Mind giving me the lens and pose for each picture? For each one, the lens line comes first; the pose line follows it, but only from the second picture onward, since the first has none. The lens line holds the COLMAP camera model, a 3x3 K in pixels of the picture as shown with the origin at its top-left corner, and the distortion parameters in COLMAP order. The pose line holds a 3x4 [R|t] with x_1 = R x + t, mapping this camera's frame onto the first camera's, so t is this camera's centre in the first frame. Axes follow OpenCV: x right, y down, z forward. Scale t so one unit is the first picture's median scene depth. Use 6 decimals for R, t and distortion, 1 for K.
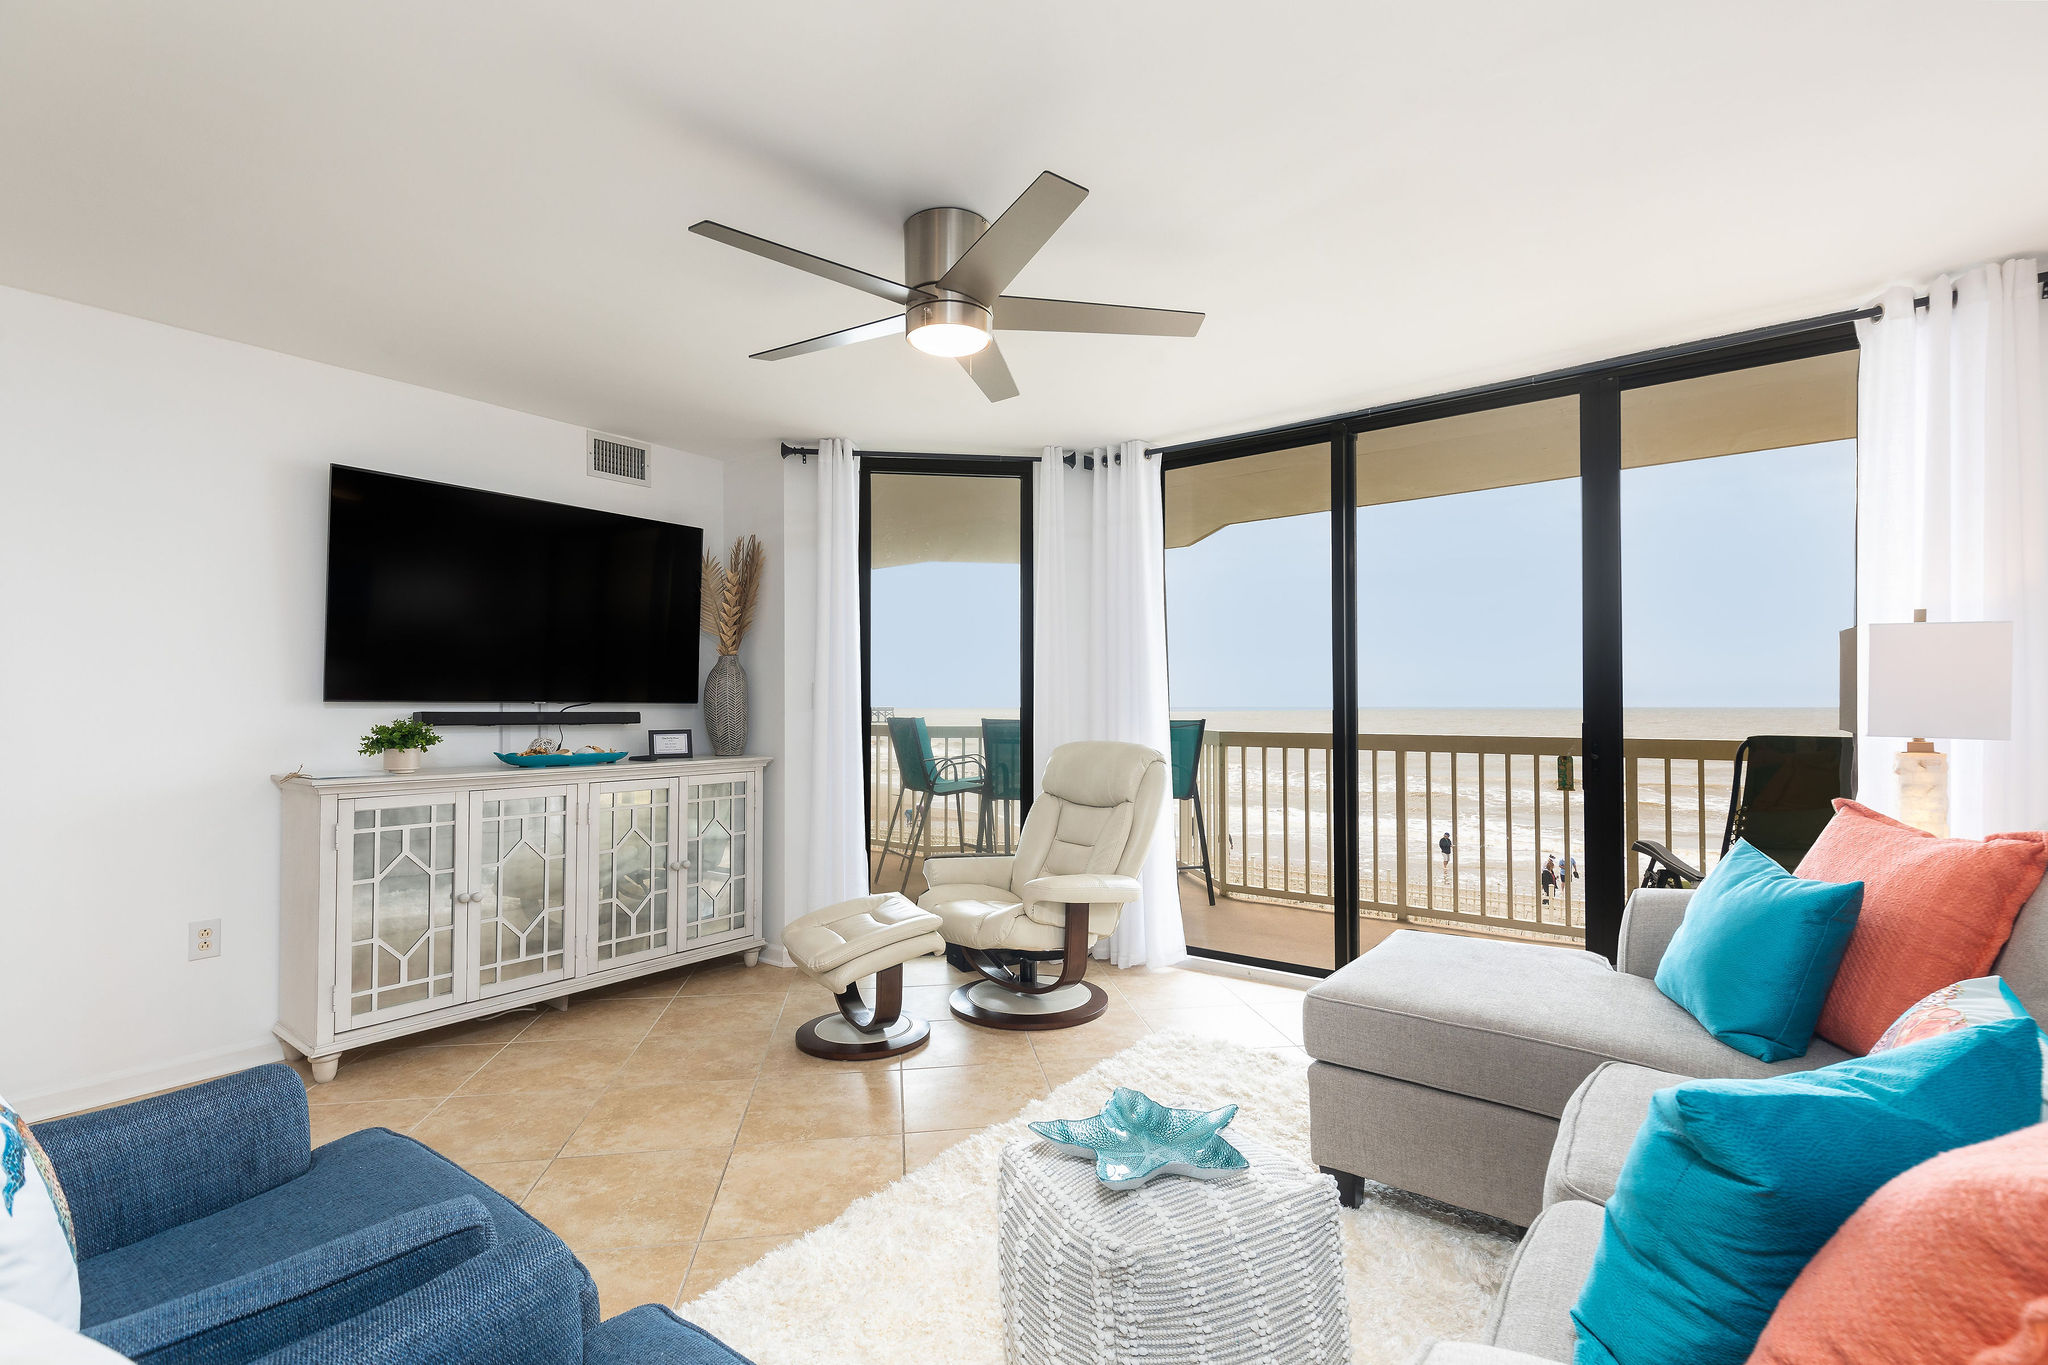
lens RADIAL K [[926.0, 0, 1009.7], [0, 926.0, 700.0], [0, 0, 1]] dist [0.004784, -0.001267]
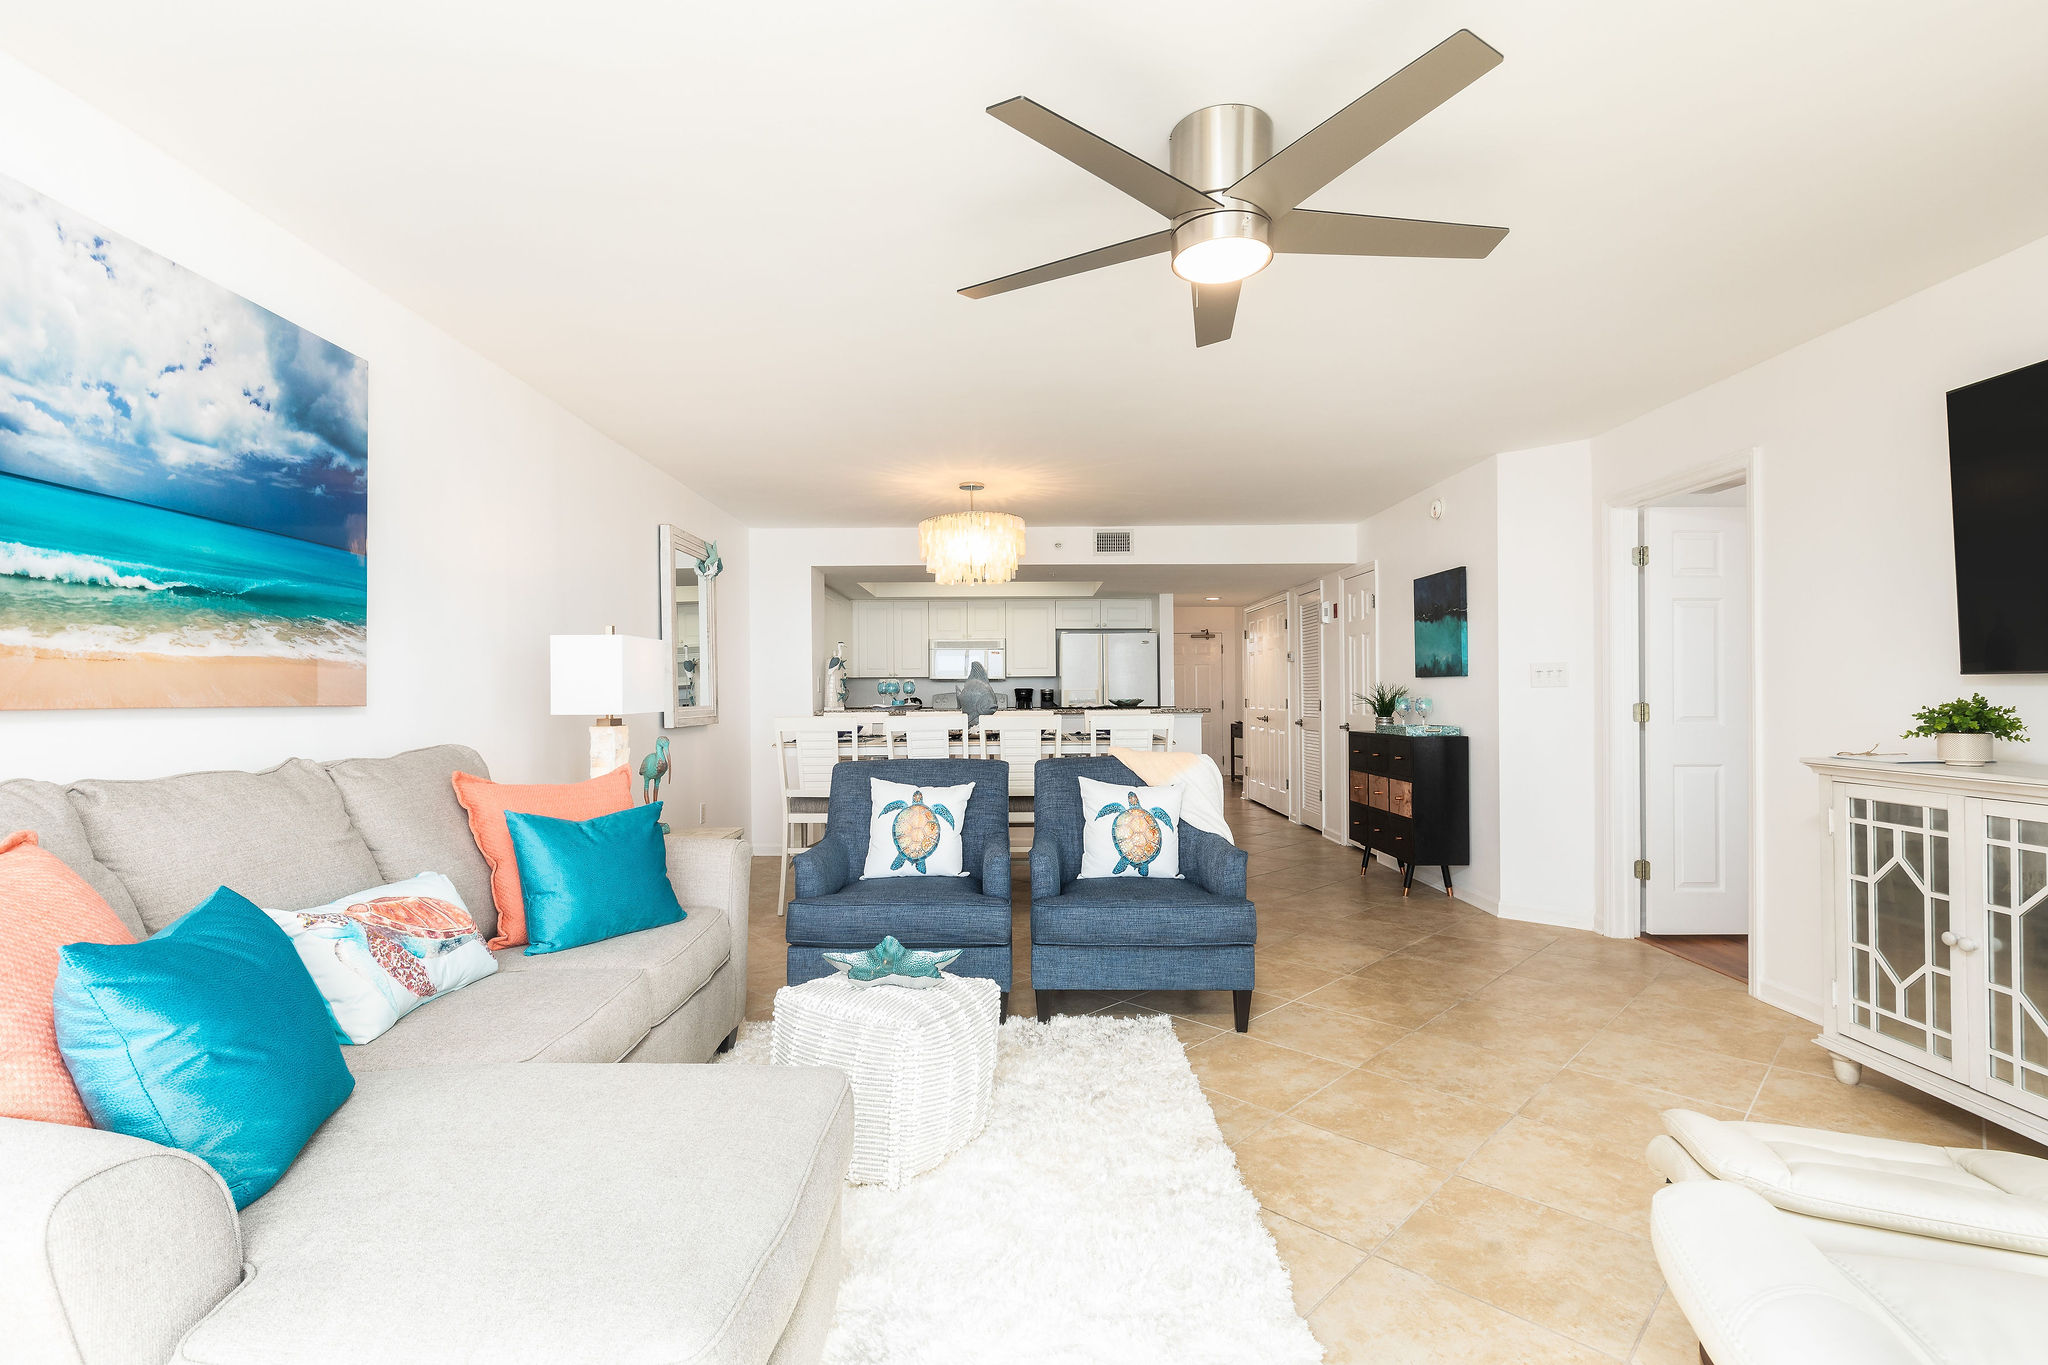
lens RADIAL K [[926.0, 0, 1018.7], [0, 926.0, 687.4], [0, 0, 1]] dist [0.004784, -0.001267]
pose [[-0.813079, 0.009969, -0.582067, 0.362147], [0.021453, 0.999687, -0.012847, 0.004904], [0.581757, -0.022933, -0.813039, 0.954980]]
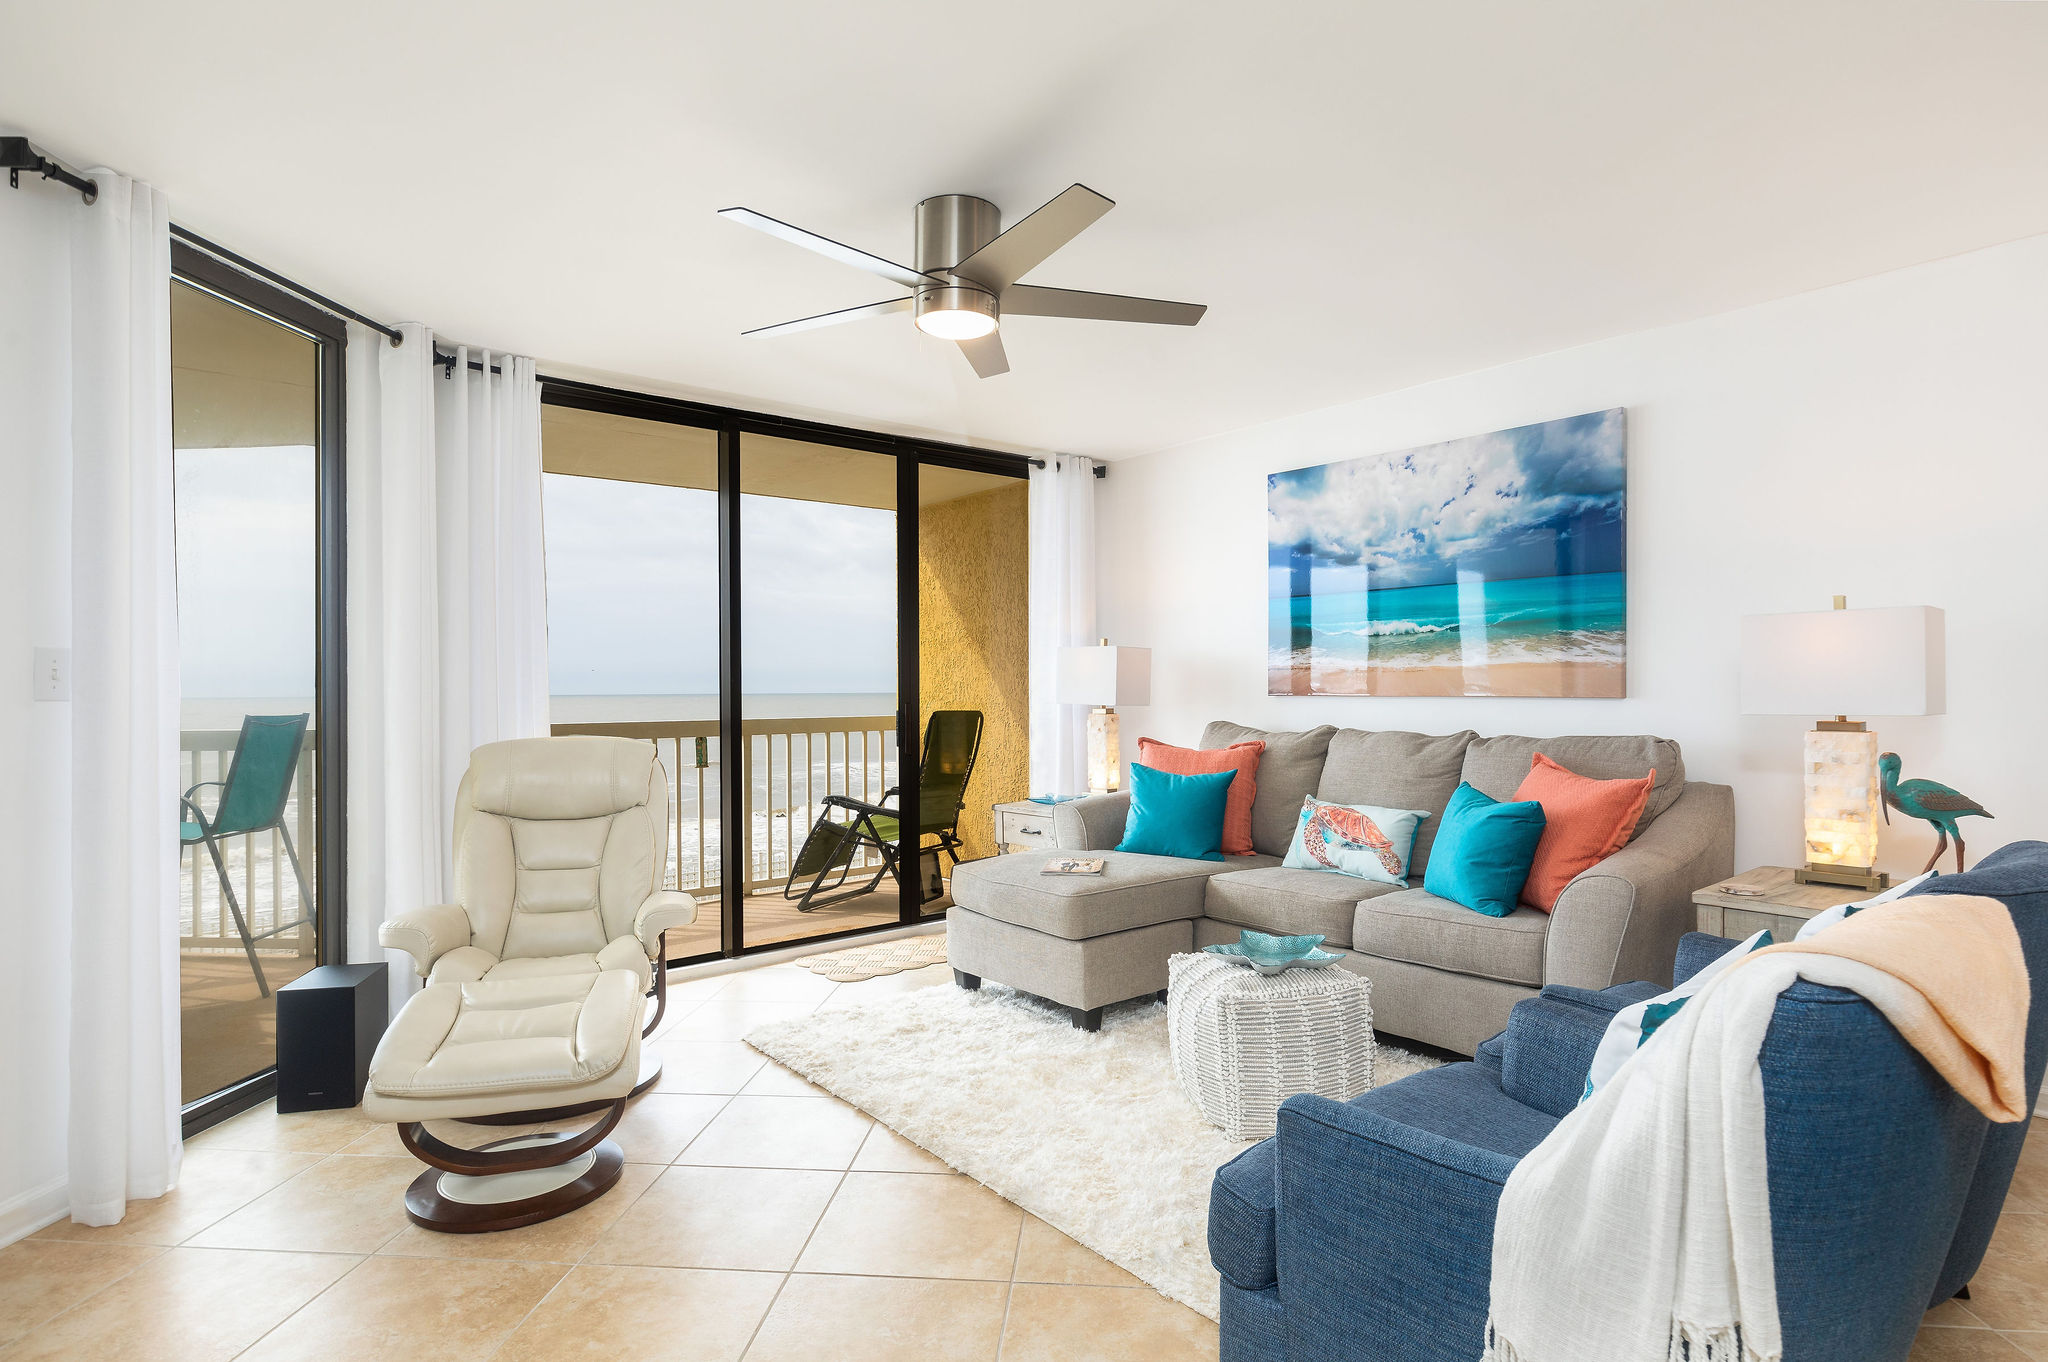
lens RADIAL K [[1046.4, 0, 1030.7], [0, 1046.4, 689.7], [0, 0, 1]] dist [0.000658, -0.000465]
pose [[0.264089, 0.007160, 0.964472, -0.669986], [-0.013555, 0.999901, -0.003711, 0.002171], [-0.964403, -0.012093, 0.264160, 0.372820]]
